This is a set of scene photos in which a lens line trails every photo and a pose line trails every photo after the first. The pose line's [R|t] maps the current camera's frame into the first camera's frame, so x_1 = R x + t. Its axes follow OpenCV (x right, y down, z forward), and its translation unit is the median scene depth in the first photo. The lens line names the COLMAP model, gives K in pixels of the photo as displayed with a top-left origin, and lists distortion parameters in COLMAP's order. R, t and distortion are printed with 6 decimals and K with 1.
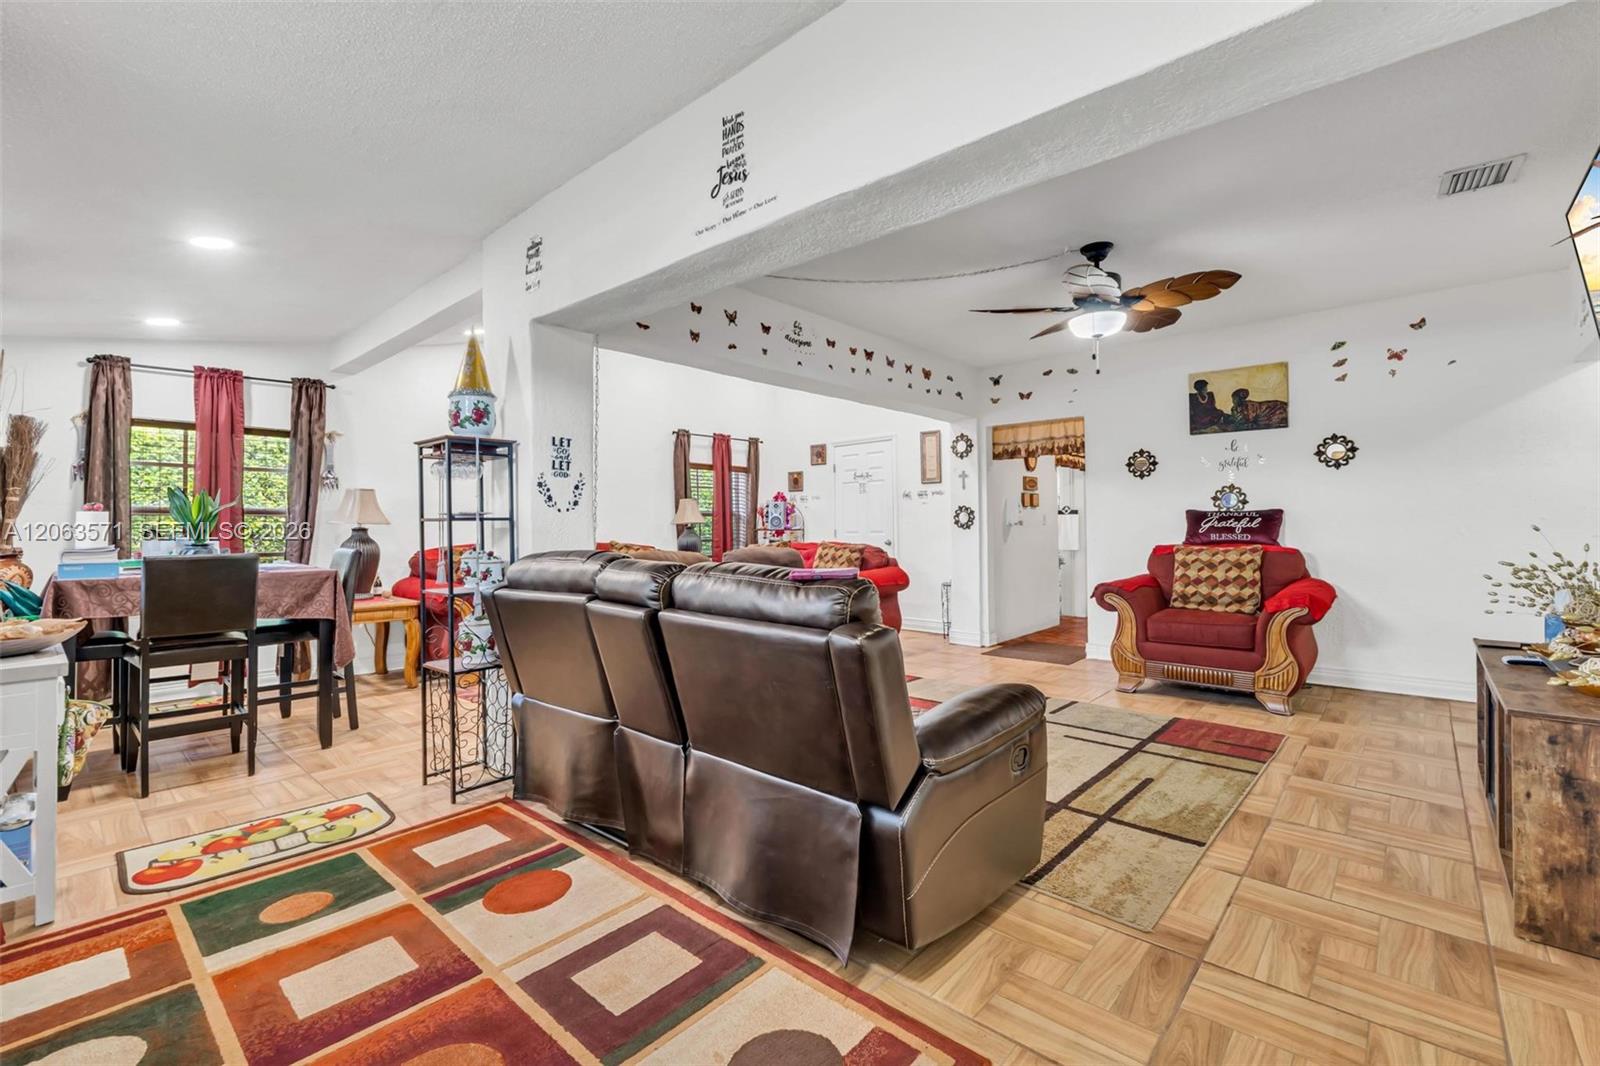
lens RADIAL K [[685.8, 0, 813.5], [0, 685.8, 515.8], [0, 0, 1]] dist [-0.004892, -0.000112]
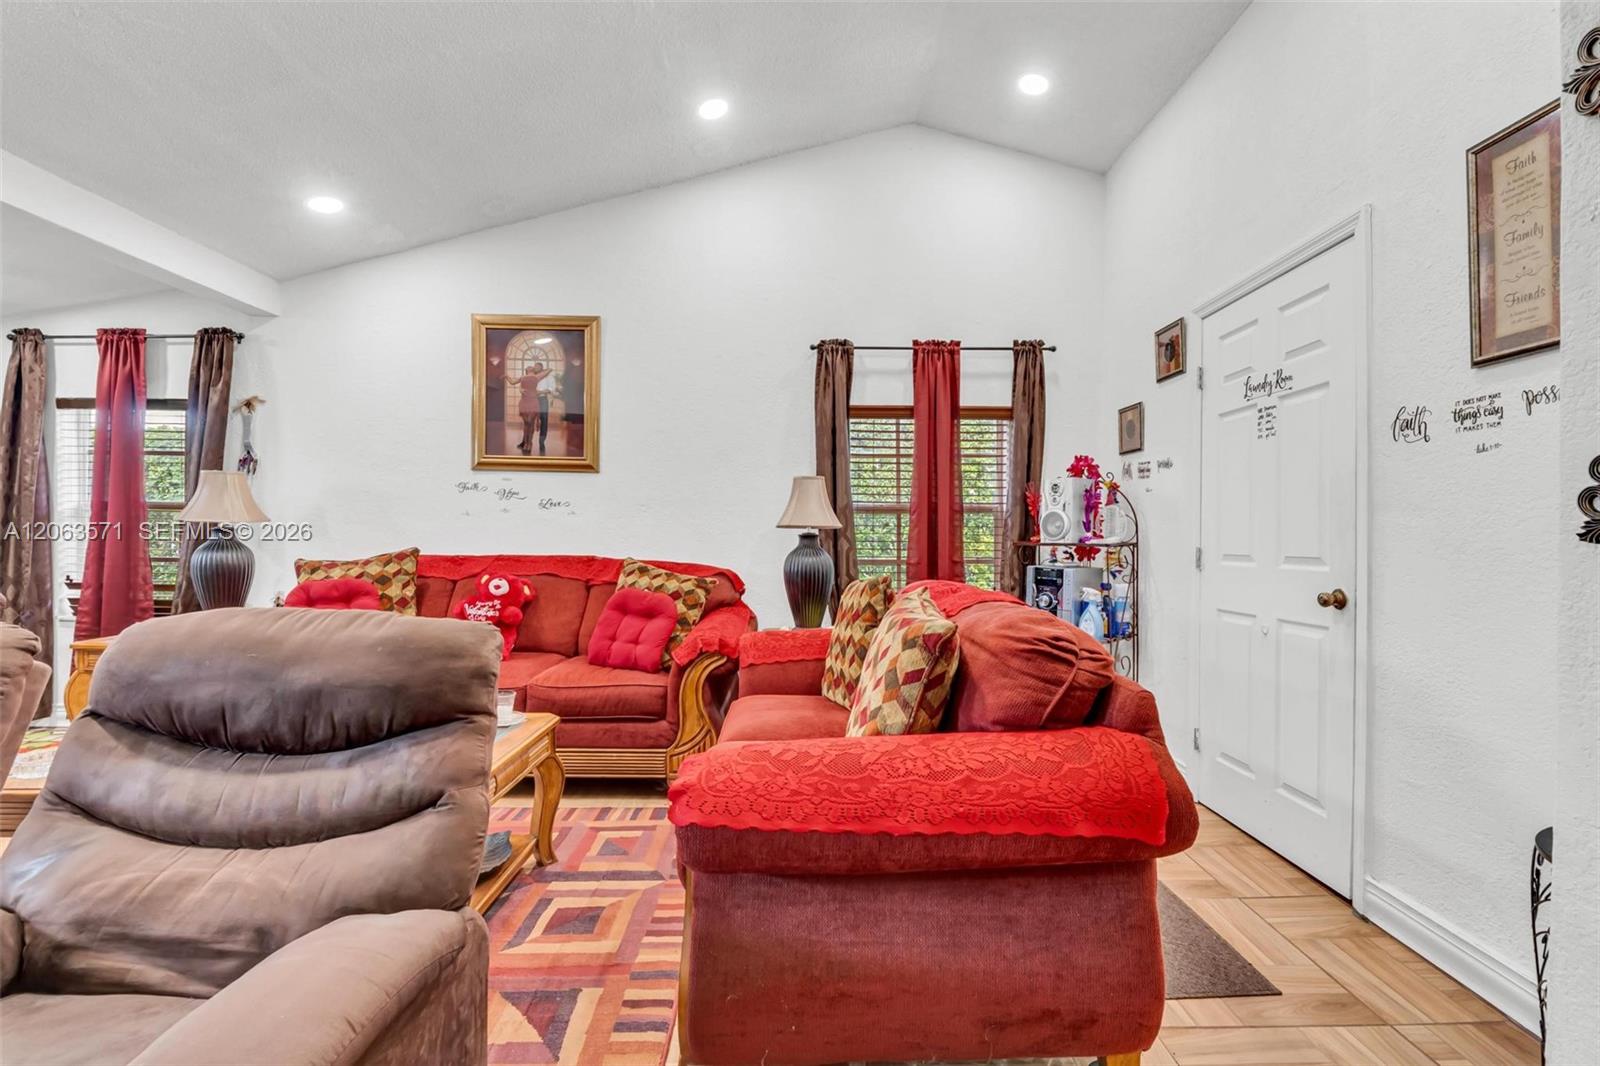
lens RADIAL K [[685.8, 0, 807.9], [0, 685.8, 535.6], [0, 0, 1]] dist [-0.004892, -0.000112]
pose [[0.669615, 0.018470, -0.742479, 0.263804], [-0.002185, 0.999735, 0.022898, 0.009524], [0.742705, -0.013710, 0.669478, 0.986618]]
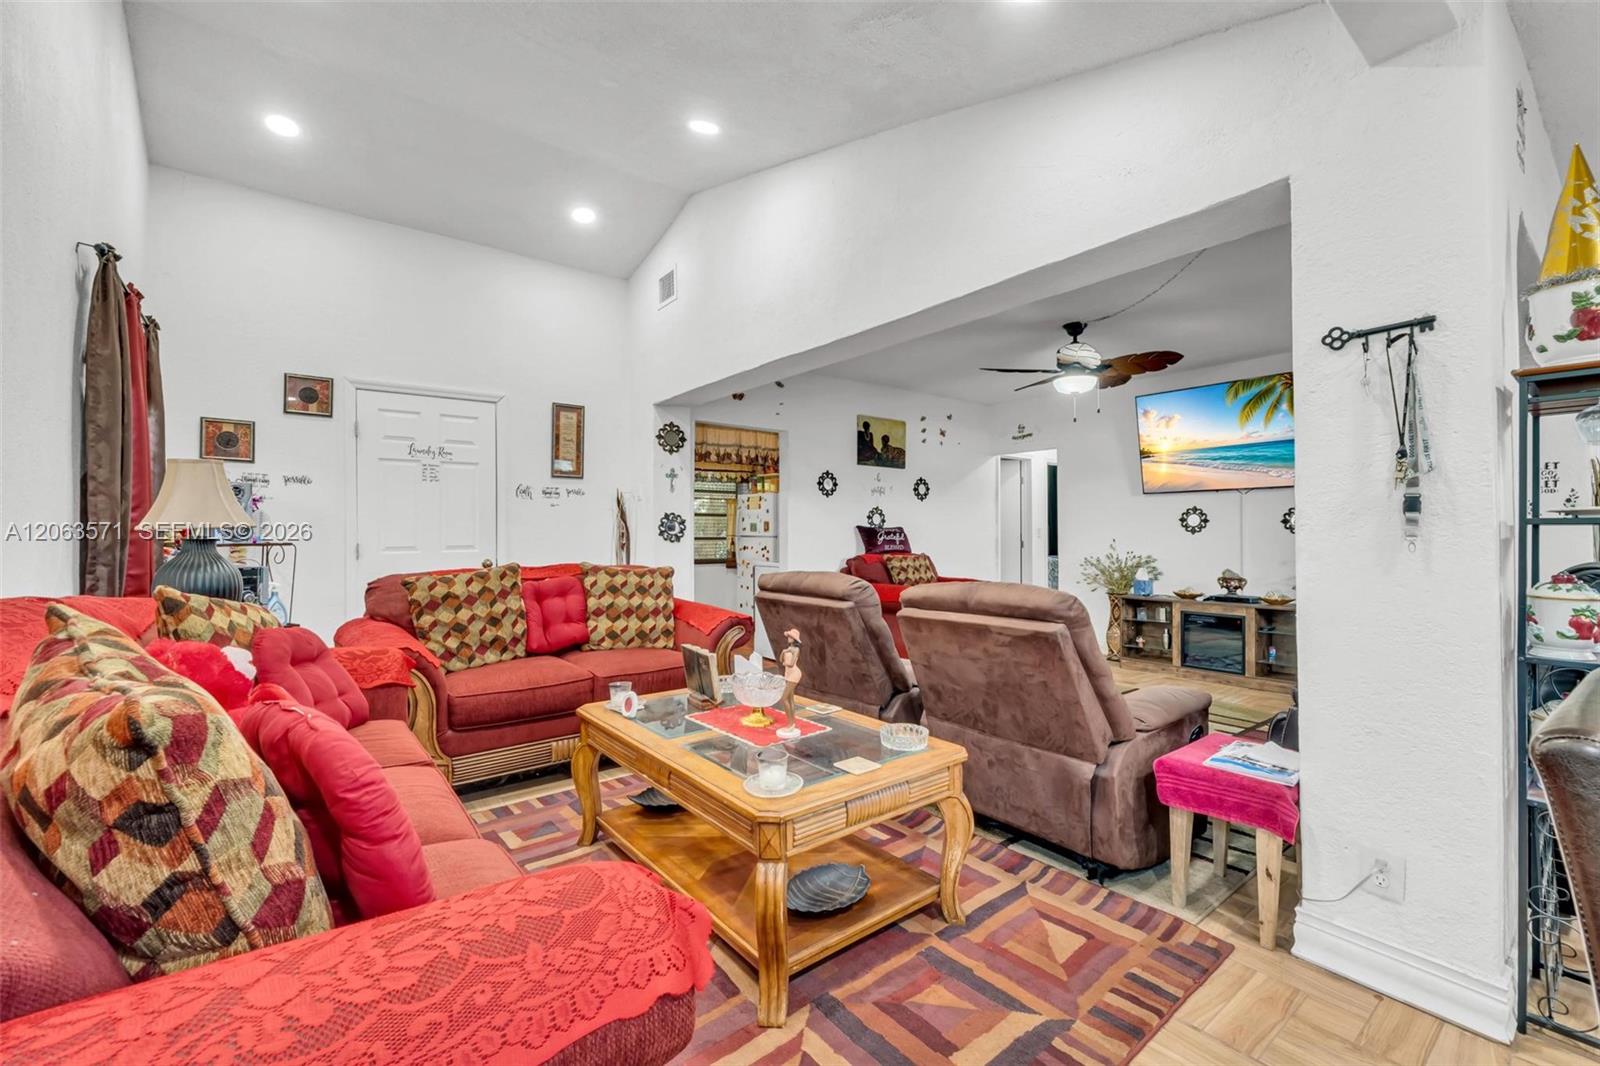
lens RADIAL K [[685.8, 0, 784.4], [0, 685.8, 536.9], [0, 0, 1]] dist [-0.004892, -0.000112]
pose [[0.200026, 0.009870, 0.979741, -0.696184], [-0.016385, 0.999843, -0.006728, 0.021828], [-0.979654, -0.014707, 0.200156, 0.923672]]
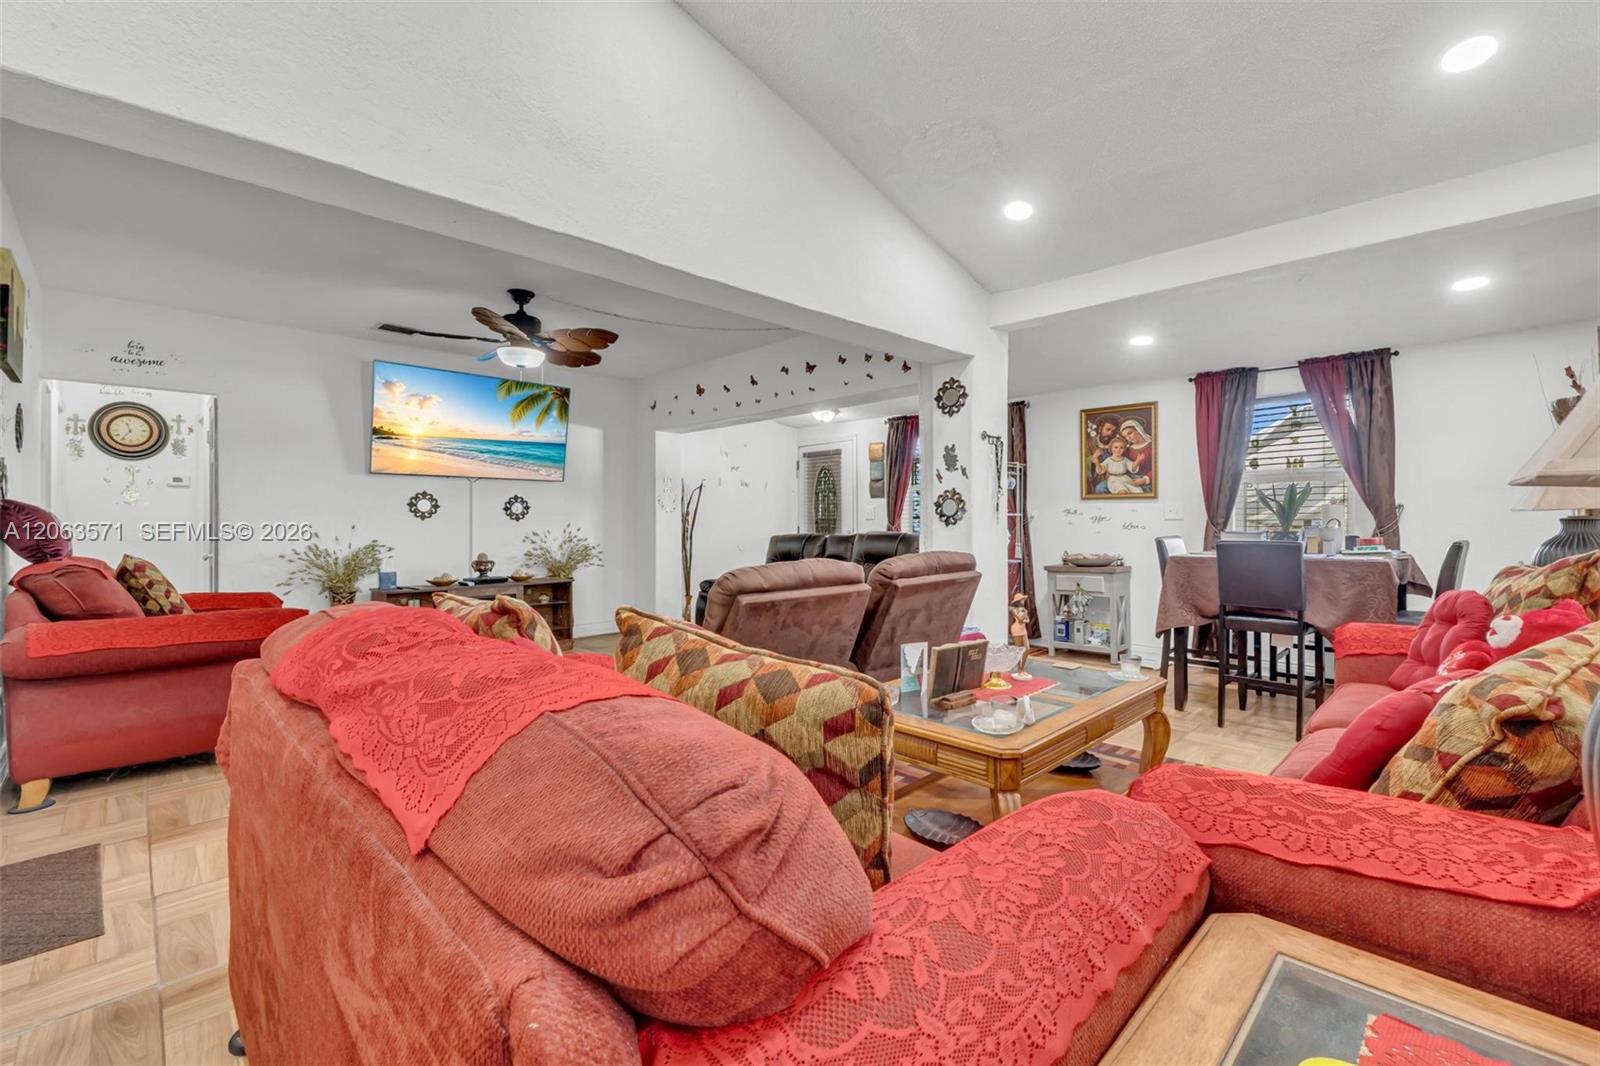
lens RADIAL K [[685.8, 0, 807.5], [0, 685.8, 521.6], [0, 0, 1]] dist [-0.004892, -0.000112]
pose [[-0.997670, 0.011605, 0.067233, -0.117948], [0.010651, 0.999838, -0.014534, 0.023131], [-0.067391, -0.013784, -0.997631, 1.561867]]
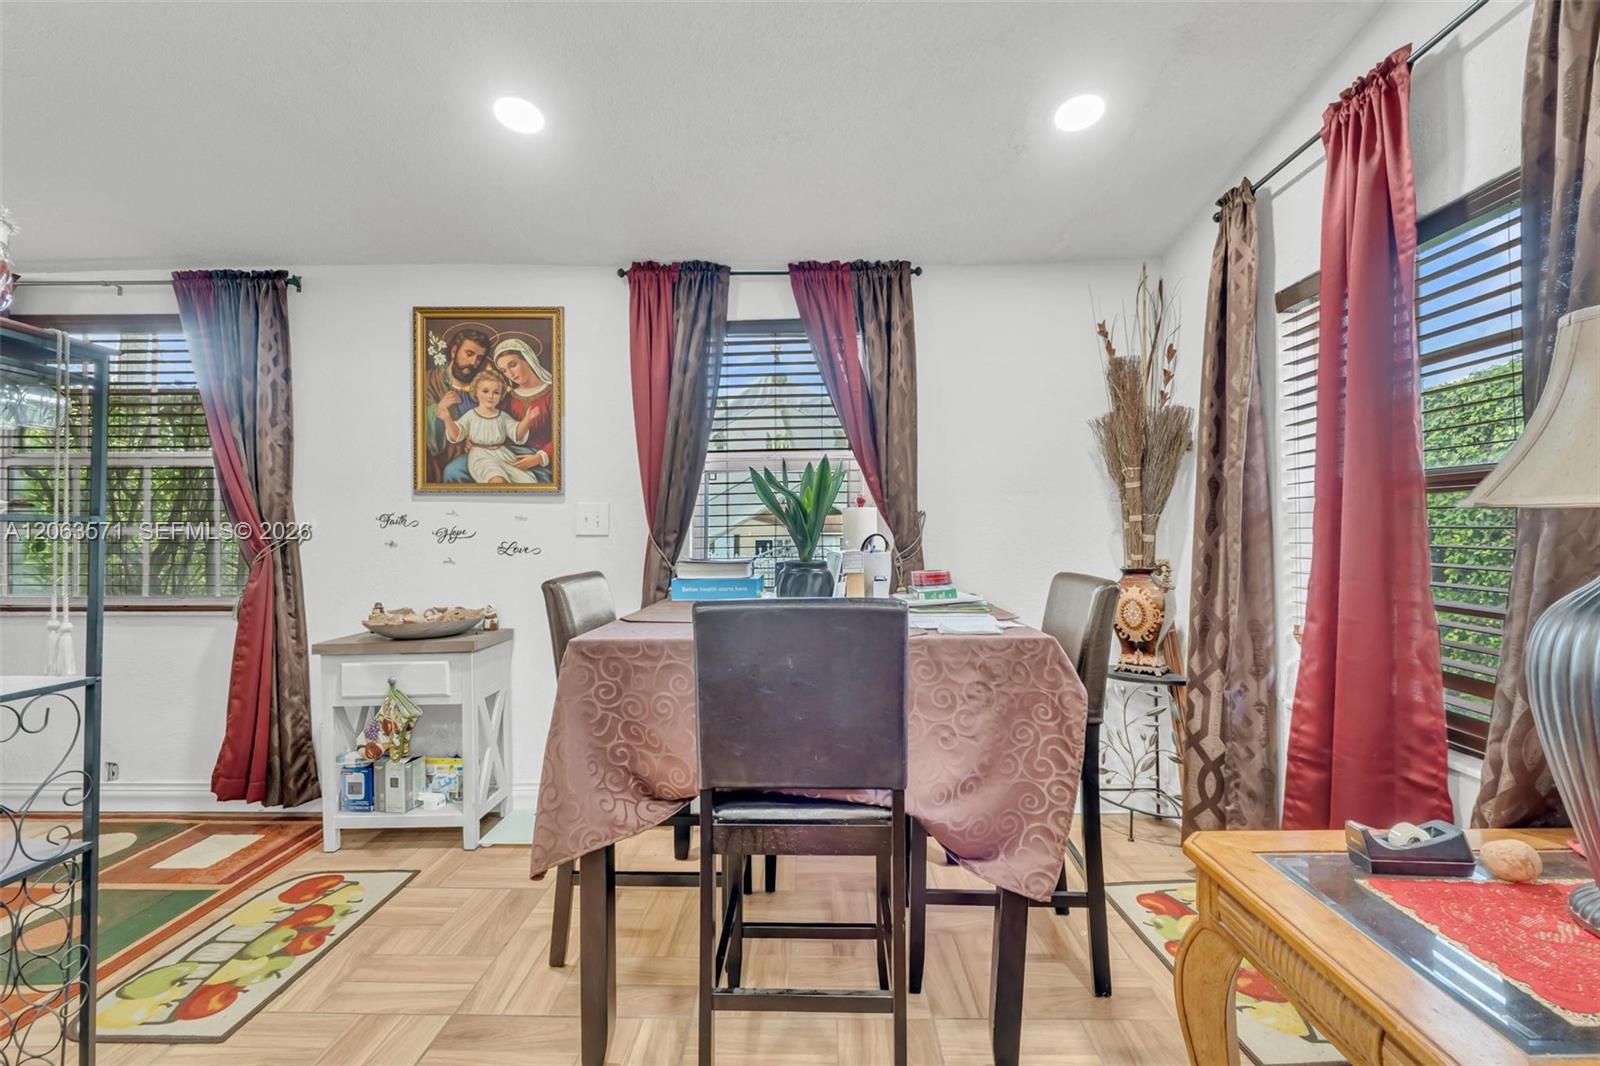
lens RADIAL K [[685.8, 0, 812.2], [0, 685.8, 530.7], [0, 0, 1]] dist [-0.004892, -0.000112]
pose [[-0.755183, 0.007367, -0.655473, -0.384110], [0.020729, 0.999705, -0.012646, 0.017261], [0.655187, -0.023137, -0.755113, 1.000262]]
